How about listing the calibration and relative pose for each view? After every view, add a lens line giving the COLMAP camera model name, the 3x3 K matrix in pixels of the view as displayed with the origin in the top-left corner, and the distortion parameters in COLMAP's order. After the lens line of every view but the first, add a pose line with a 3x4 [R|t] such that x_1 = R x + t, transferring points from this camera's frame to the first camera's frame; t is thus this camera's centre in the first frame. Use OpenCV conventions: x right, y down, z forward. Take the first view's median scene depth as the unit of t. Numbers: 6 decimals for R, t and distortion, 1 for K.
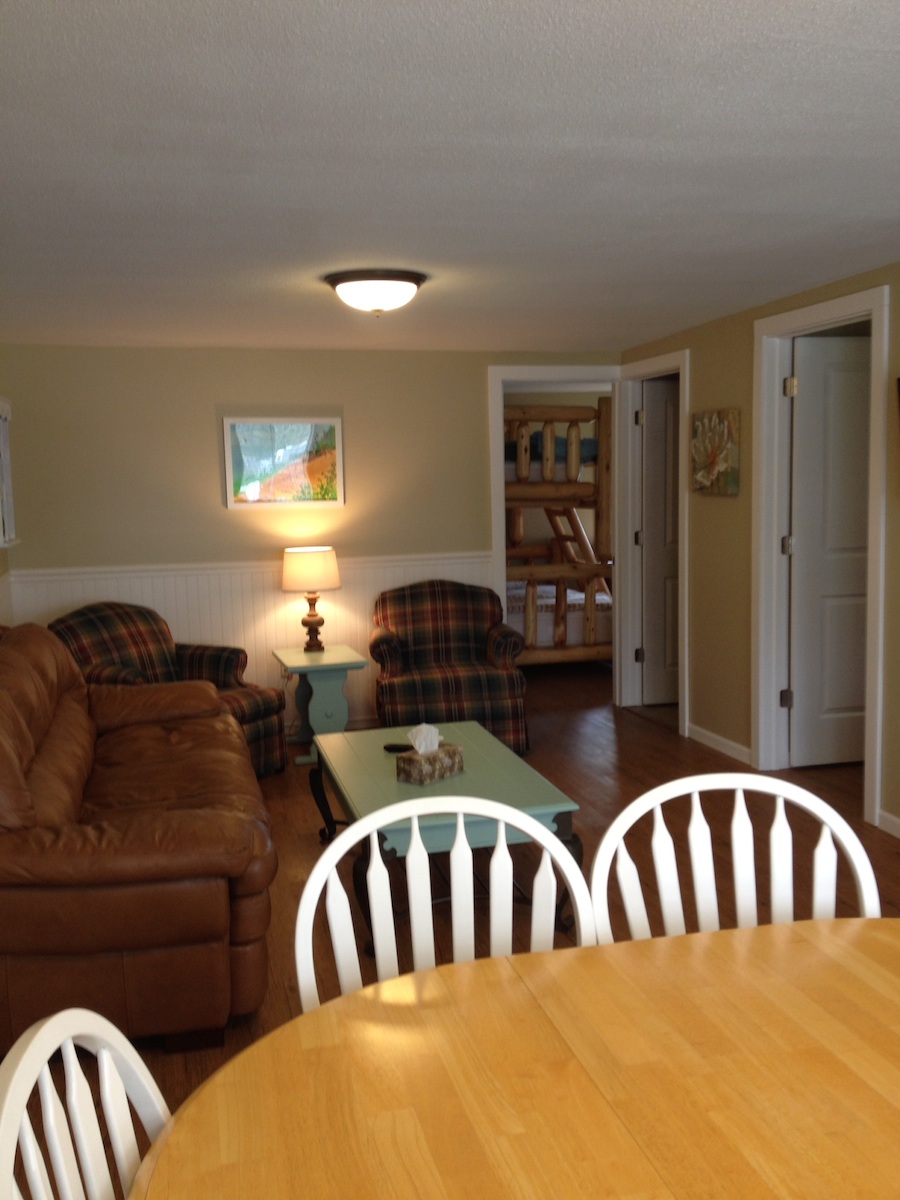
lens RADIAL K [[1118.6, 0, 450.0], [0, 1118.6, 600.0], [0, 0, 1]] dist [0.004450, 0.000381]
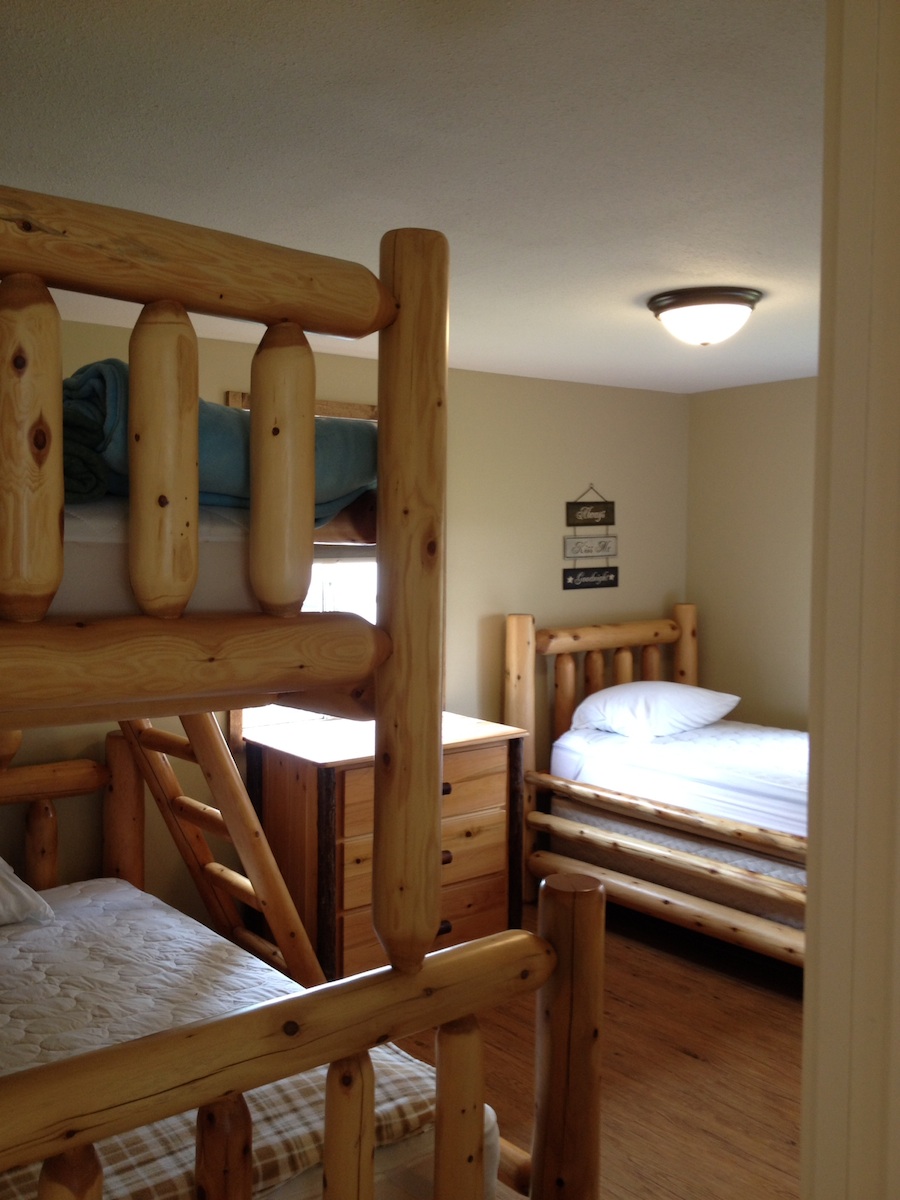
lens RADIAL K [[1118.6, 0, 450.0], [0, 1118.6, 600.0], [0, 0, 1]] dist [0.004450, 0.000381]
pose [[0.909569, 0.003444, 0.415539, 0.055562], [0.022781, 0.998049, -0.058136, -0.101237], [-0.414929, 0.062345, 0.907715, 0.847246]]
